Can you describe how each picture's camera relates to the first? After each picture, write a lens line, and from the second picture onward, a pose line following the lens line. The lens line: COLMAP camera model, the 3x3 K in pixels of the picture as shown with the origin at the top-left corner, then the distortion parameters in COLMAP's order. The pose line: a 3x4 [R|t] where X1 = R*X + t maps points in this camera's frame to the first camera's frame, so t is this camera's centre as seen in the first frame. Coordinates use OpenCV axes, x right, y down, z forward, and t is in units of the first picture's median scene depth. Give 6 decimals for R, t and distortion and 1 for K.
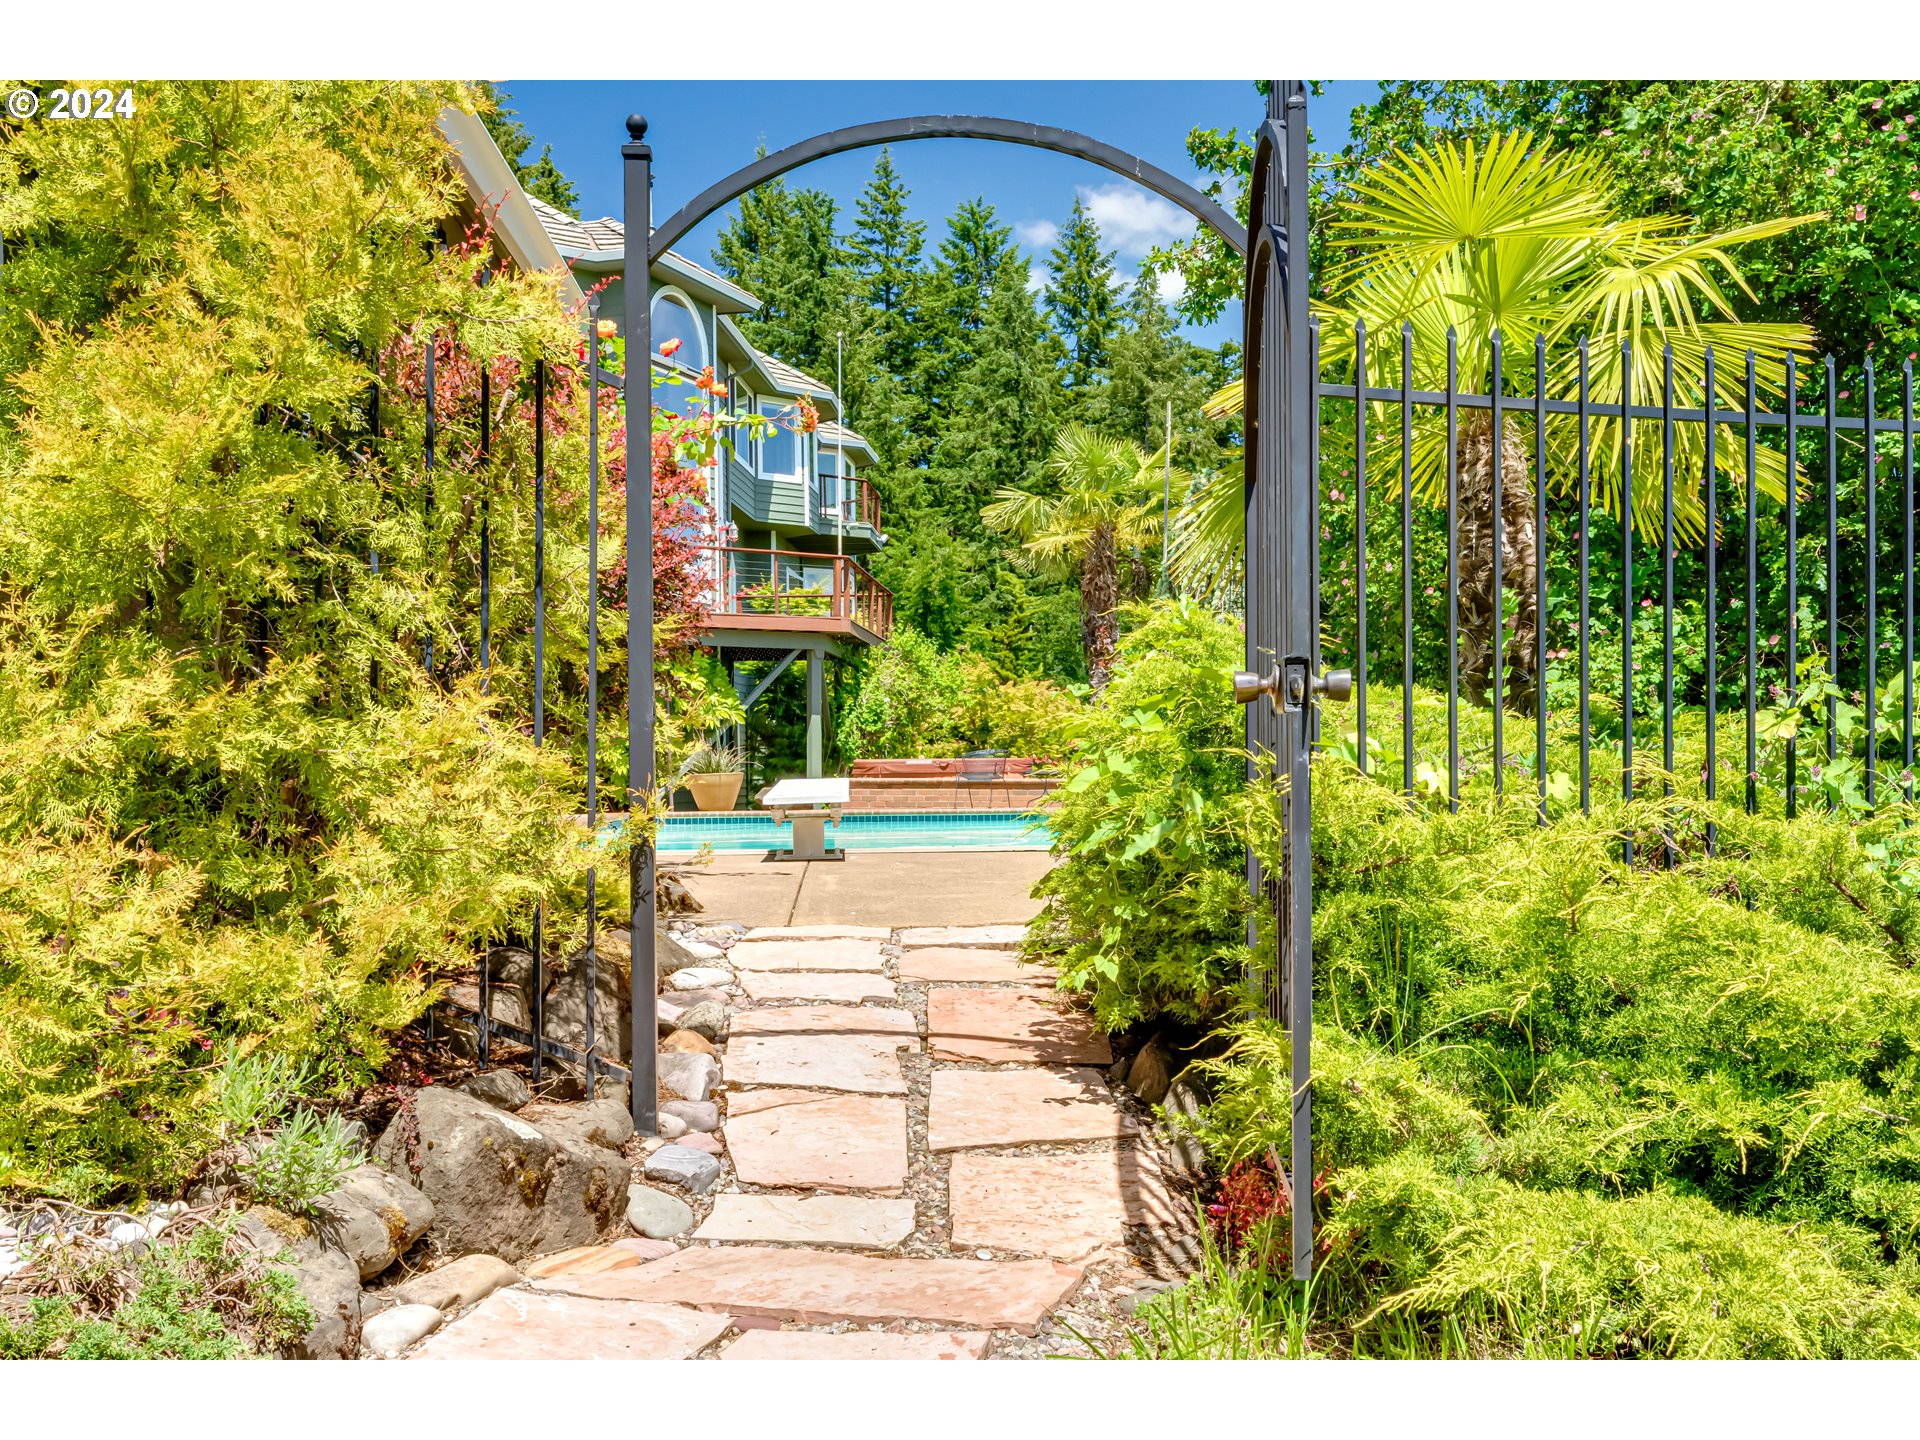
lens RADIAL K [[867.5, 0, 955.2], [0, 867.5, 717.4], [0, 0, 1]] dist [0.014087, -0.008308]
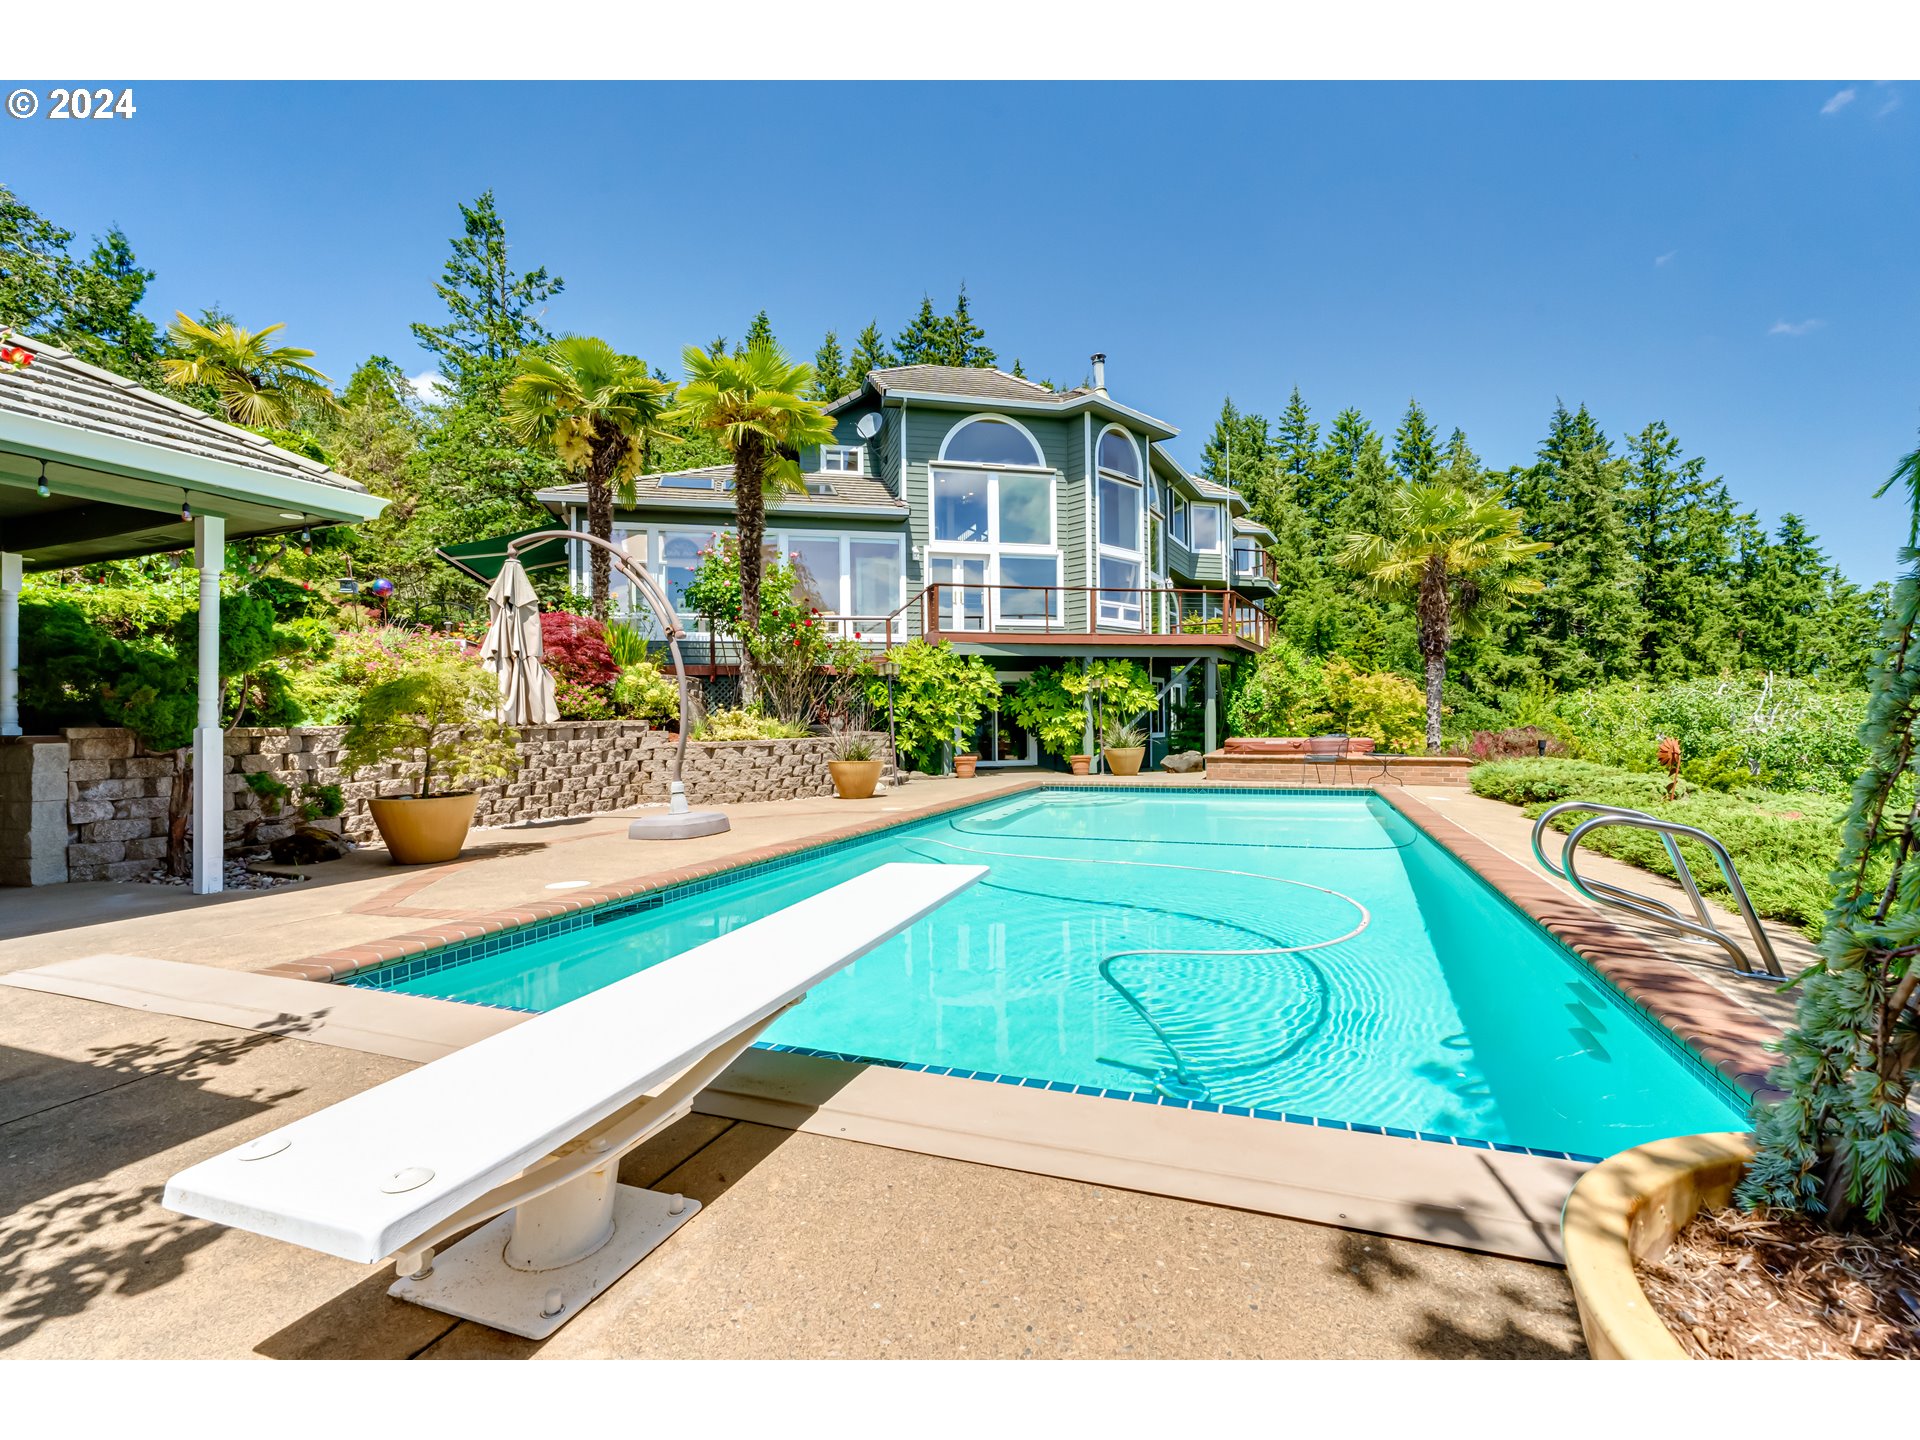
lens RADIAL K [[867.5, 0, 955.2], [0, 867.5, 717.4], [0, 0, 1]] dist [0.014087, -0.008308]
pose [[0.940678, -0.007647, -0.339215, -0.103694], [0.004997, 0.999950, -0.008687, 0.047577], [0.339264, 0.006476, 0.940669, -0.736928]]
